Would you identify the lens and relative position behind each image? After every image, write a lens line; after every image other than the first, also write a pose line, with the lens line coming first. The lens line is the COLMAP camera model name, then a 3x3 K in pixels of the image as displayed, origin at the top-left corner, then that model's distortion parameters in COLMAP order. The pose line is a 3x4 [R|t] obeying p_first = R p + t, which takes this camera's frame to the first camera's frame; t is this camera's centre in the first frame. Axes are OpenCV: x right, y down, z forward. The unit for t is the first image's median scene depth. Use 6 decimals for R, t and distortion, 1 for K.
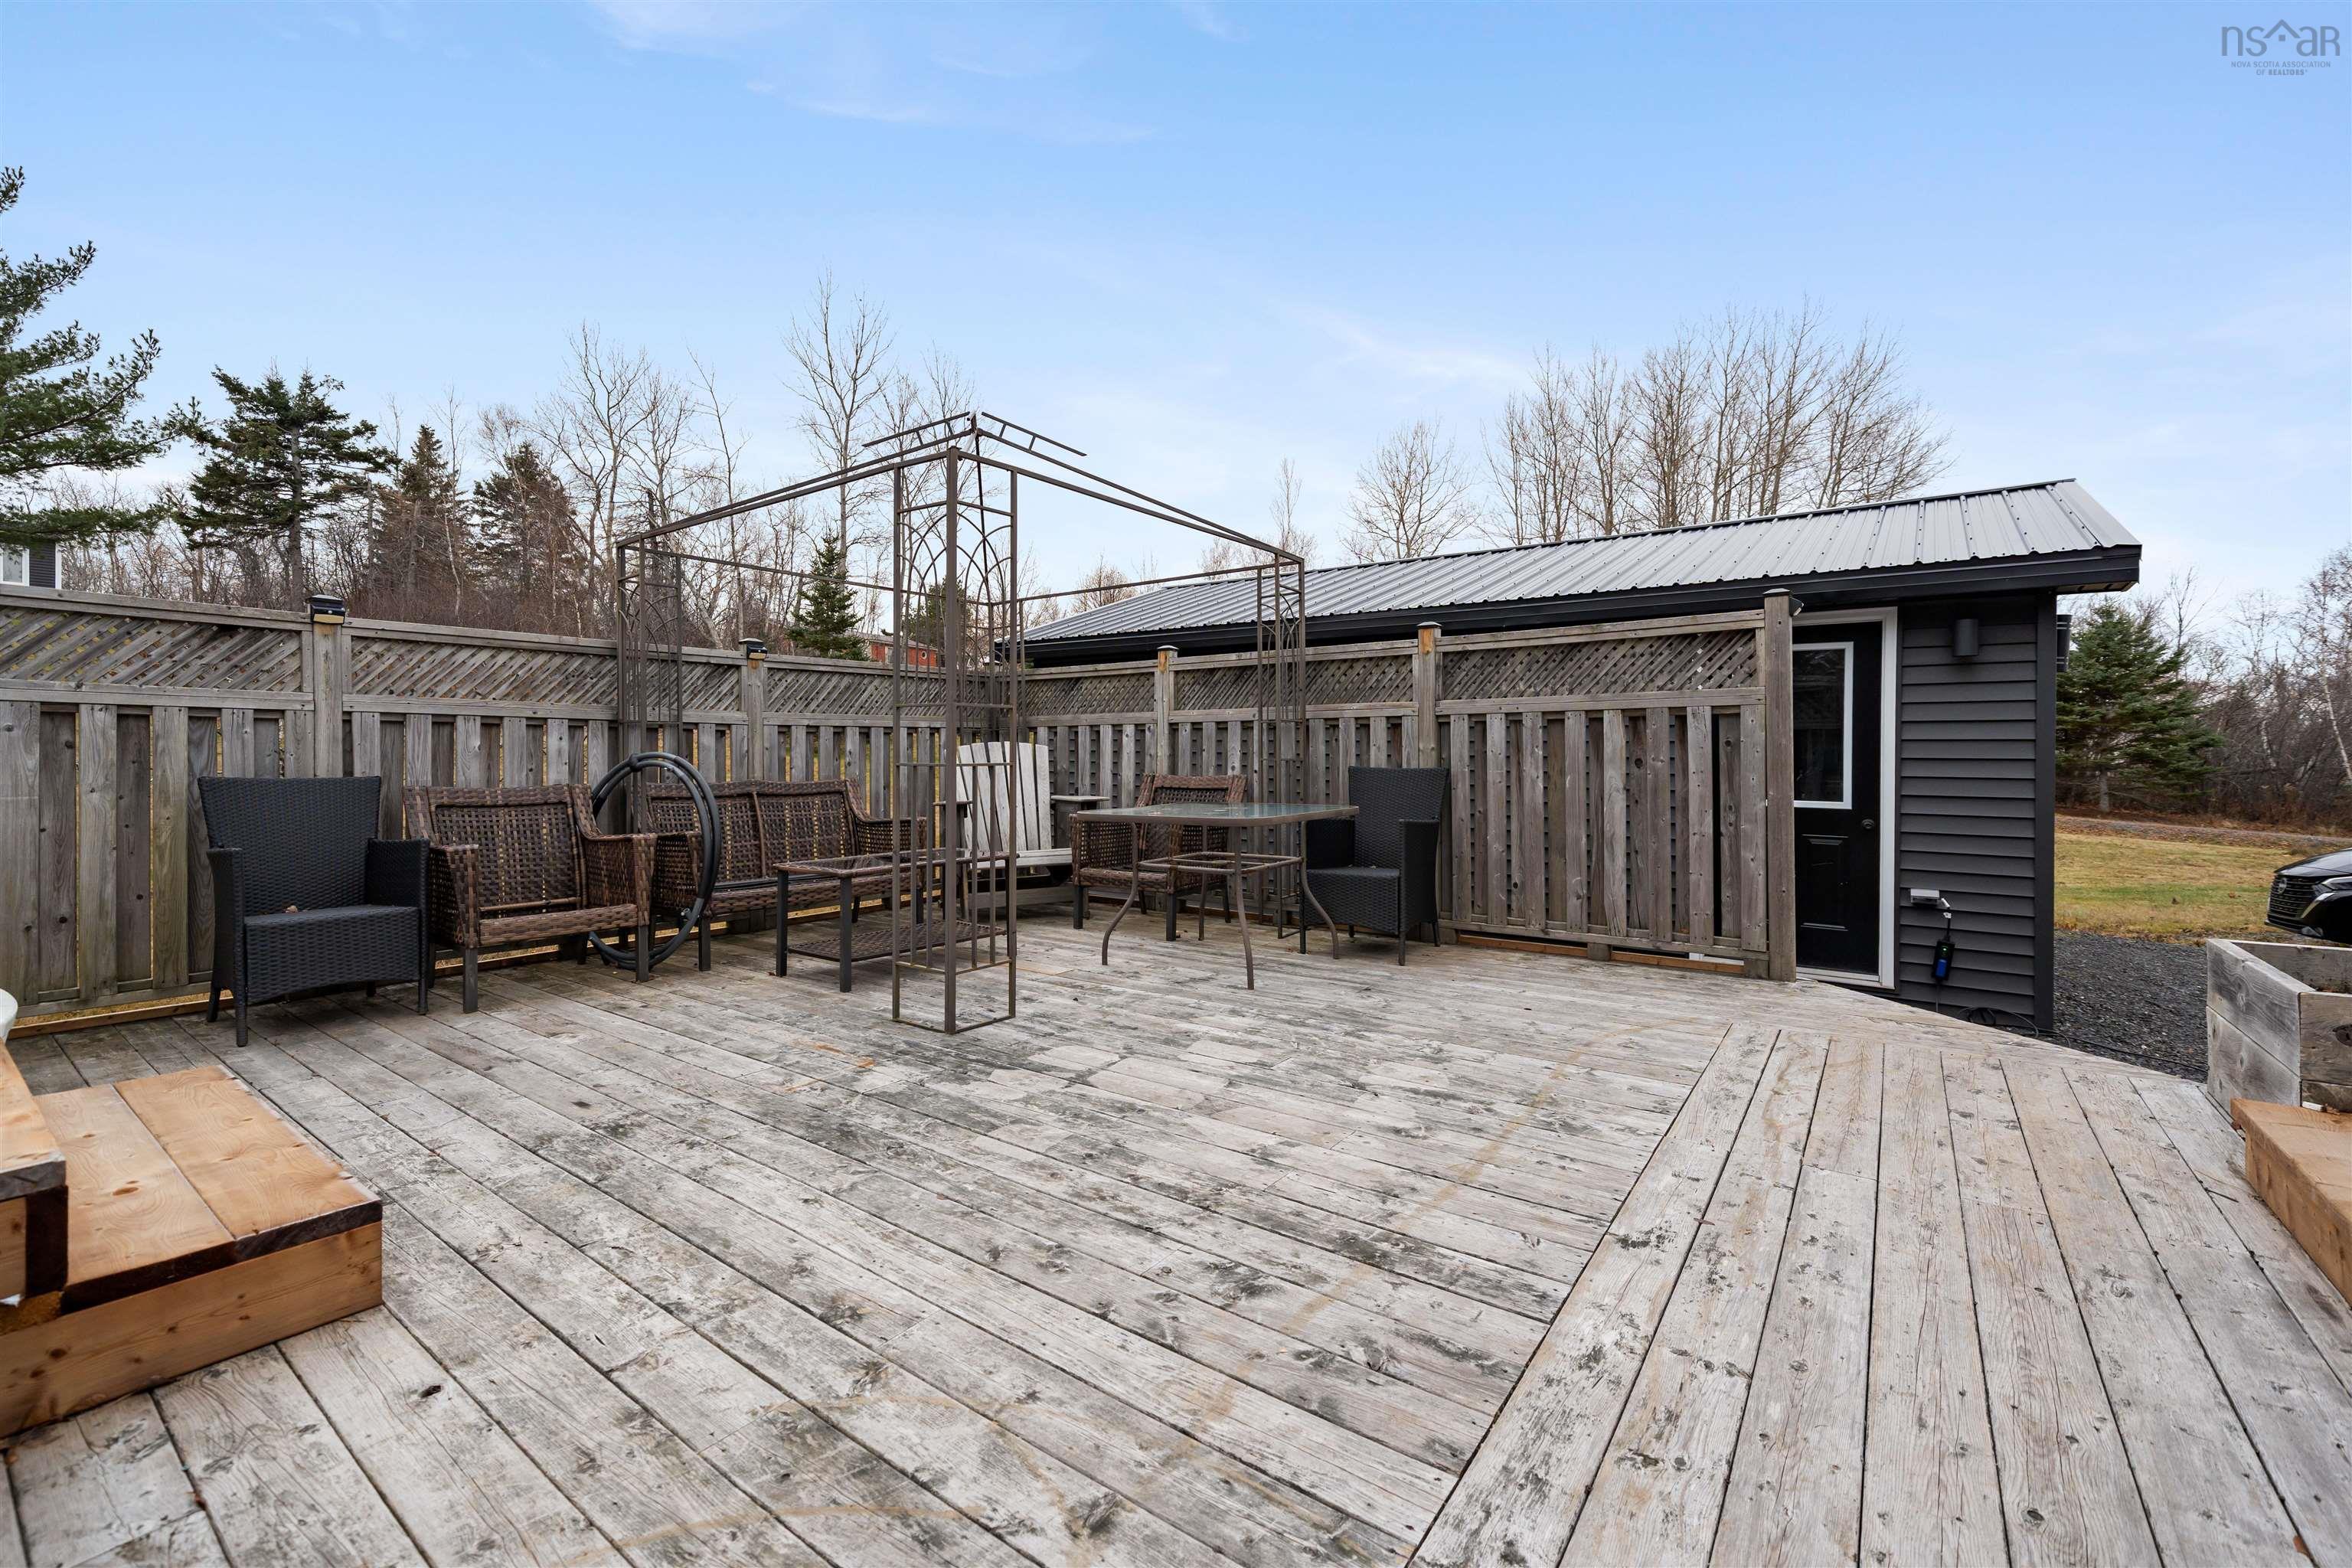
lens RADIAL K [[976.8, 0, 1201.9], [0, 976.8, 738.6], [0, 0, 1]] dist [-0.001420, -0.000097]
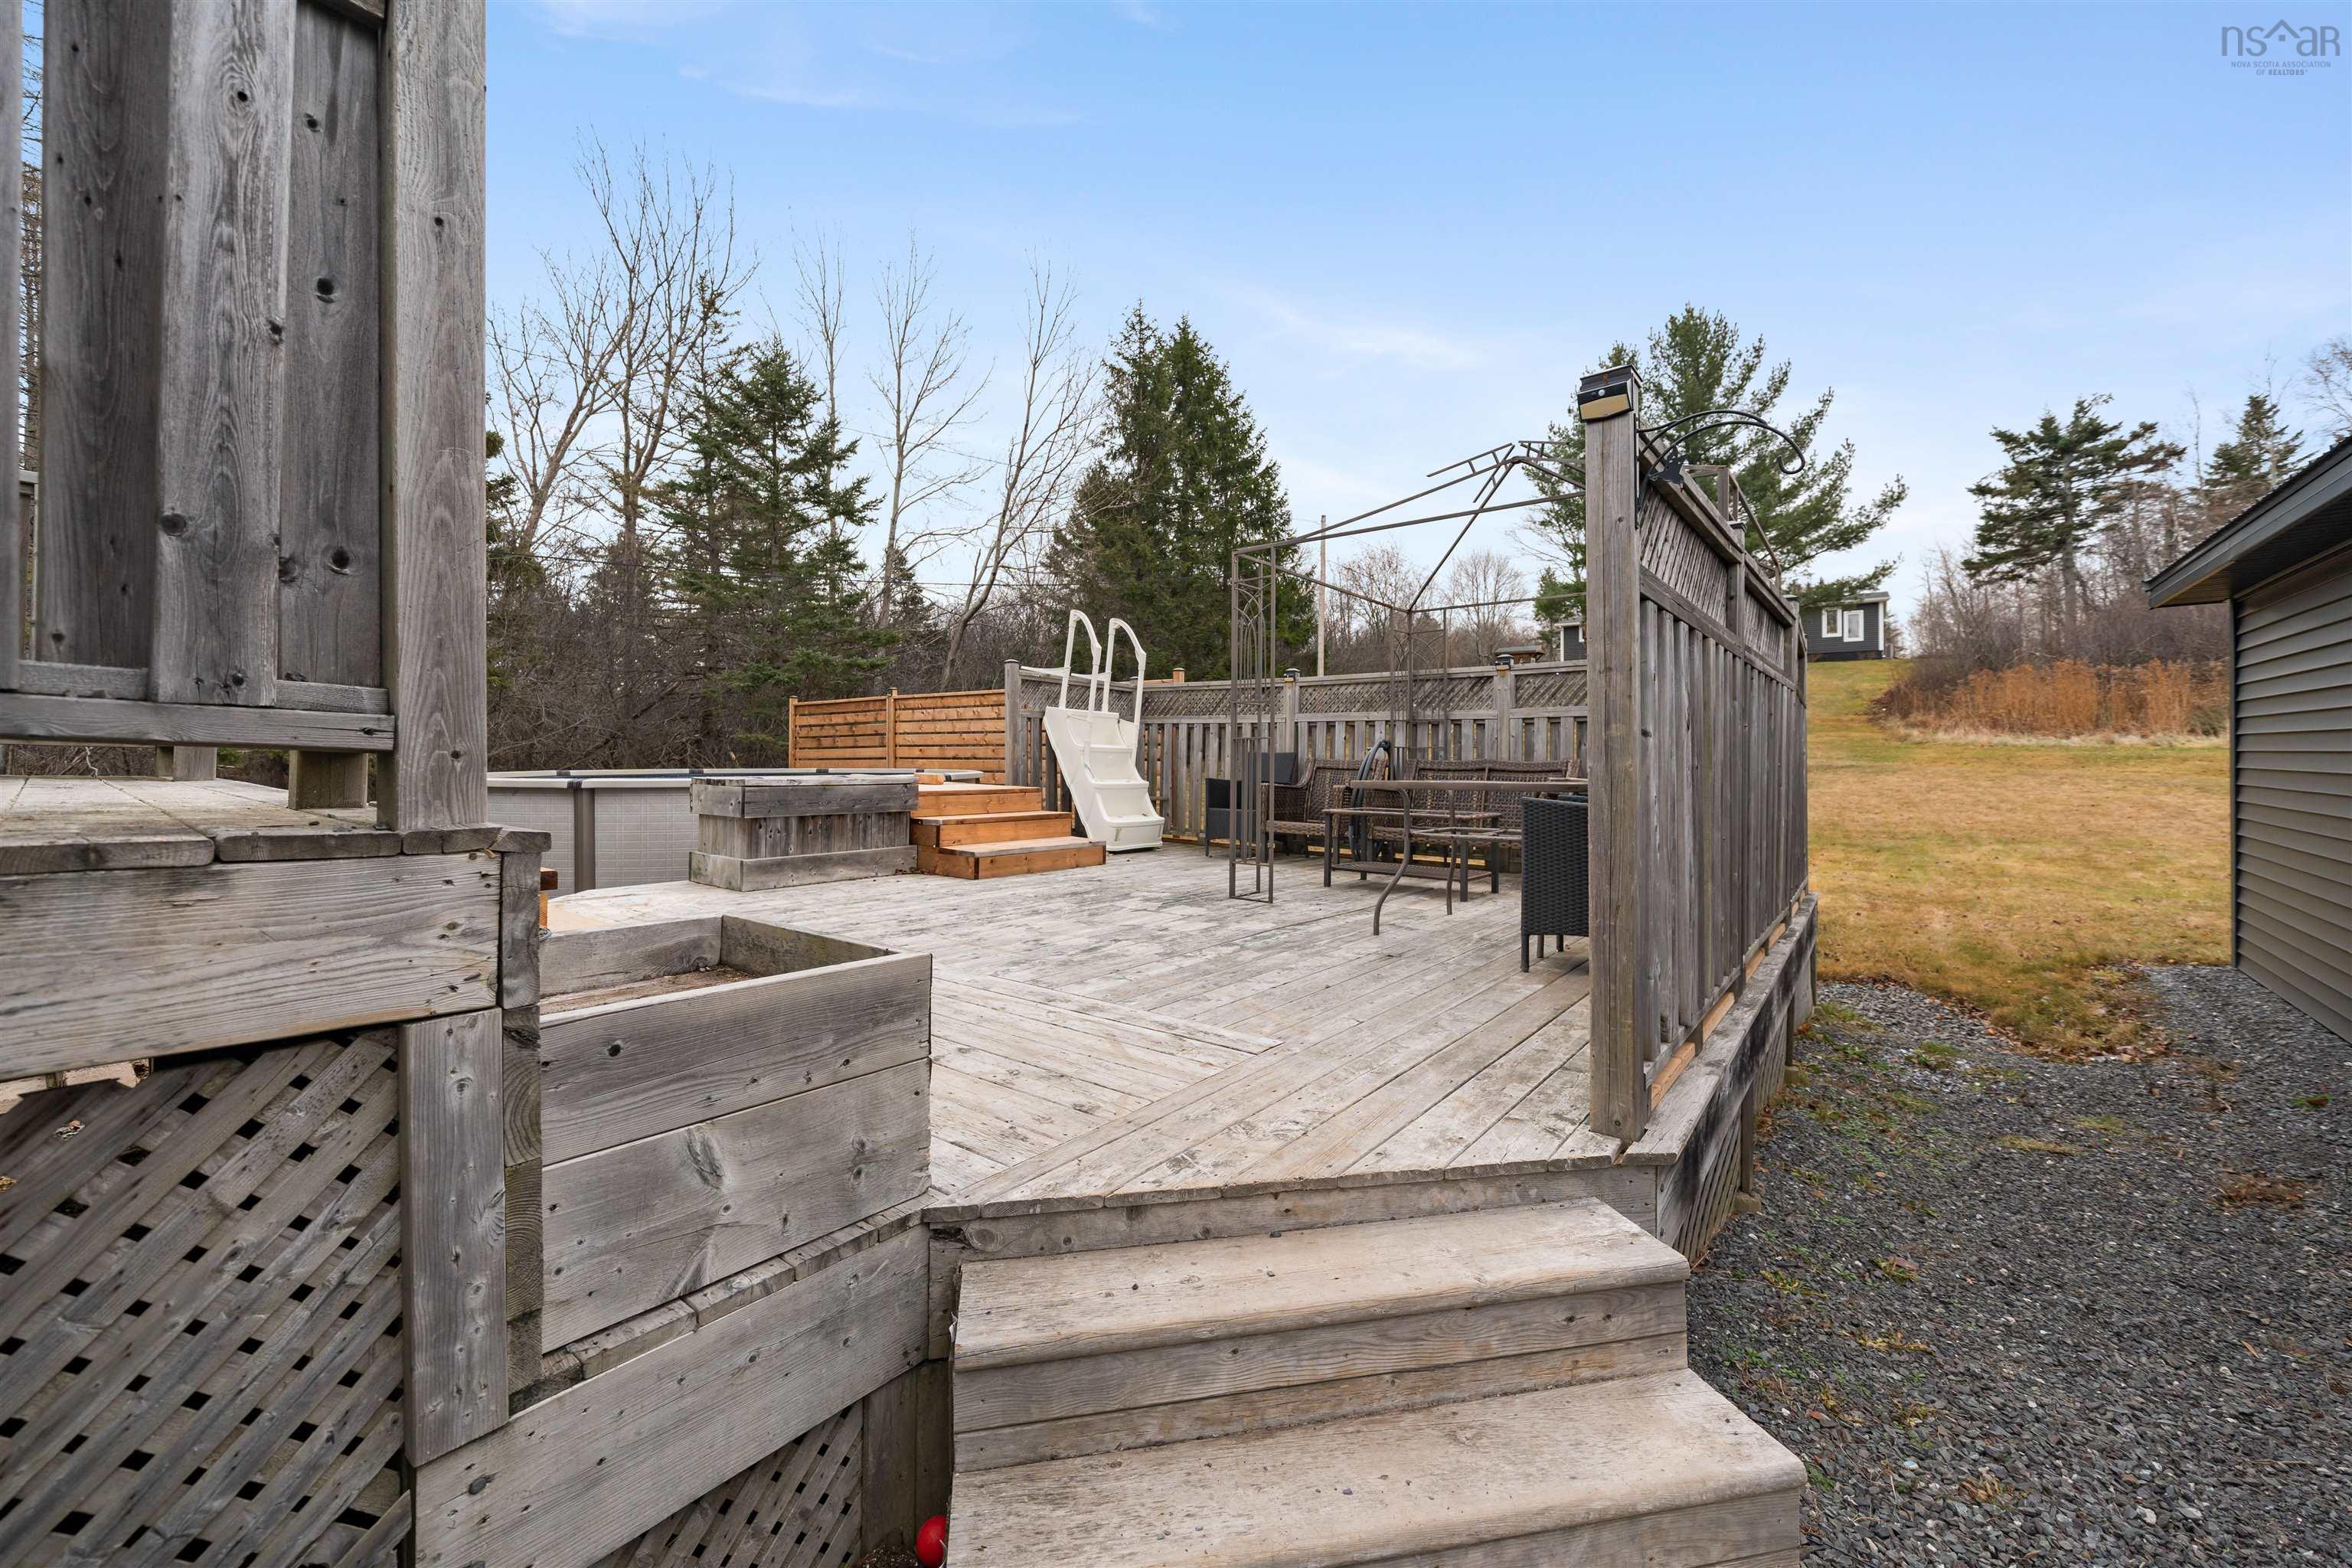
lens RADIAL K [[906.5, 0, 1179.5], [0, 906.5, 749.1], [0, 0, 1]] dist [-0.001463, -0.000063]
pose [[-0.051802, -0.010839, -0.998599, 0.109382], [0.009108, 0.999894, -0.011326, 0.005074], [0.998616, -0.009682, -0.051697, 0.083385]]
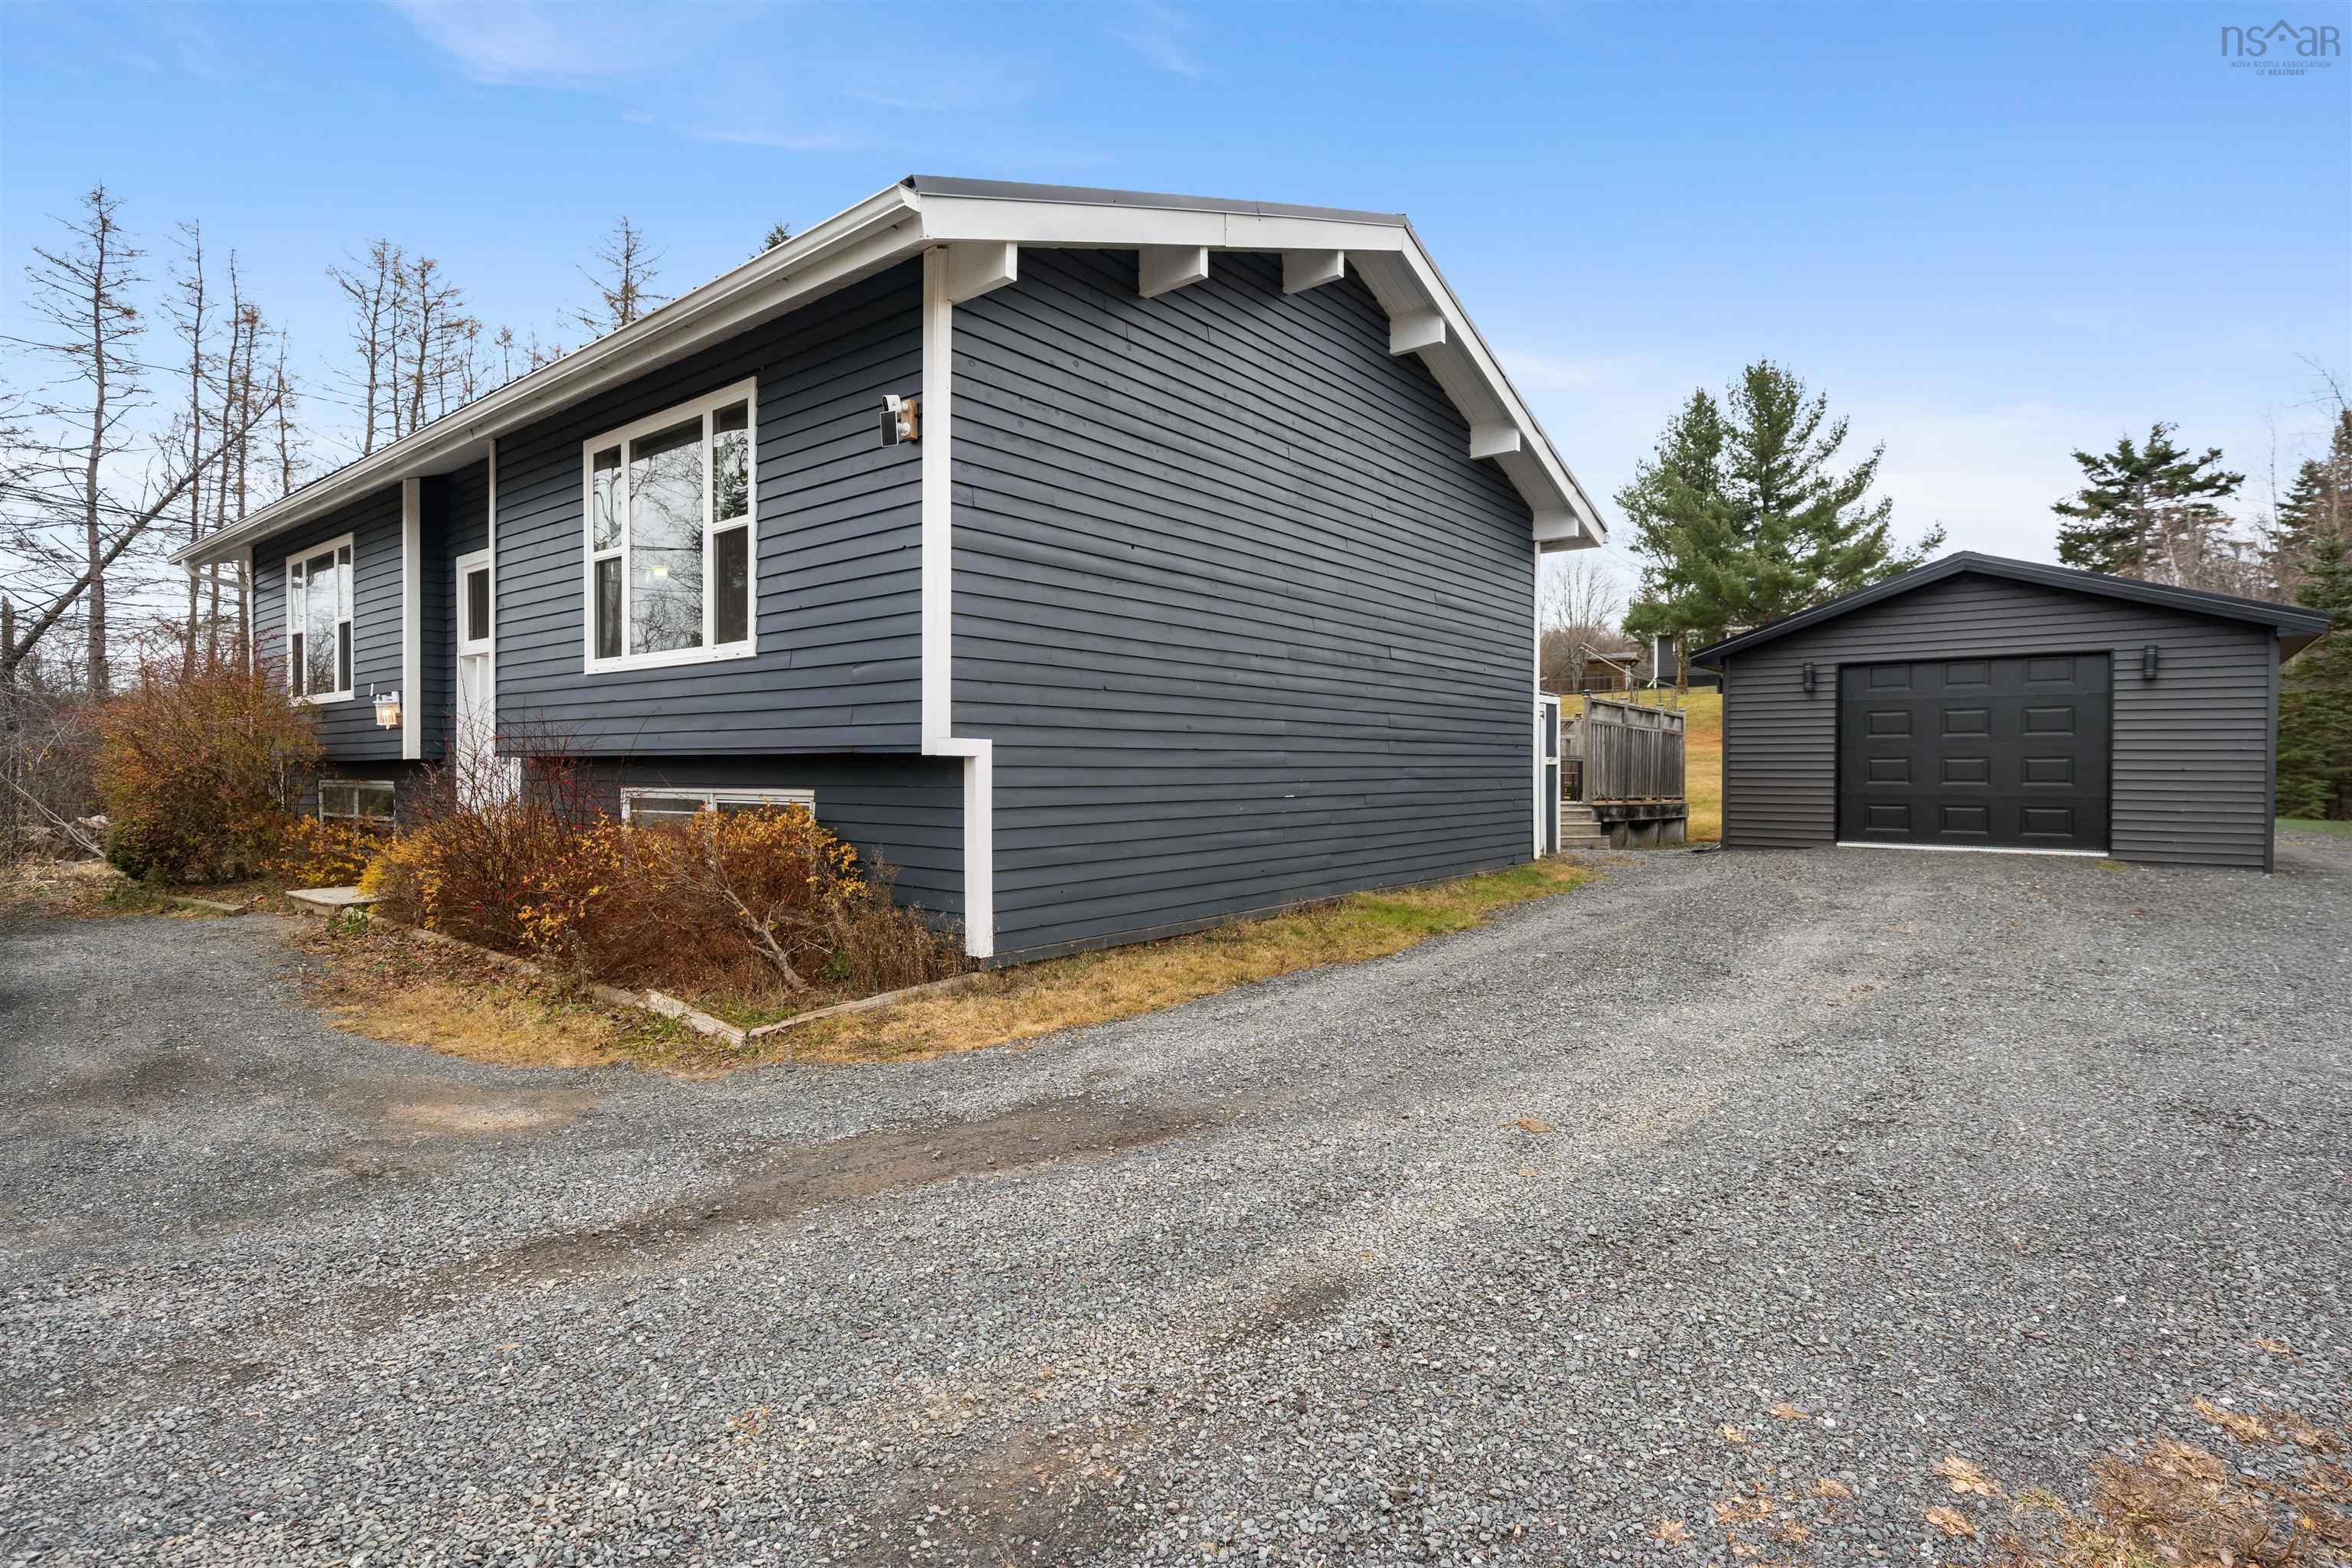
lens RADIAL K [[1158.4, 0, 1179.6], [0, 1158.4, 782.2], [0, 0, 1]] dist [-0.005494, -0.000271]
pose [[-0.061995, 0.006711, -0.998054, 0.466310], [0.004645, 0.999969, 0.006436, 0.013798], [0.998066, -0.004237, -0.062025, -0.008630]]
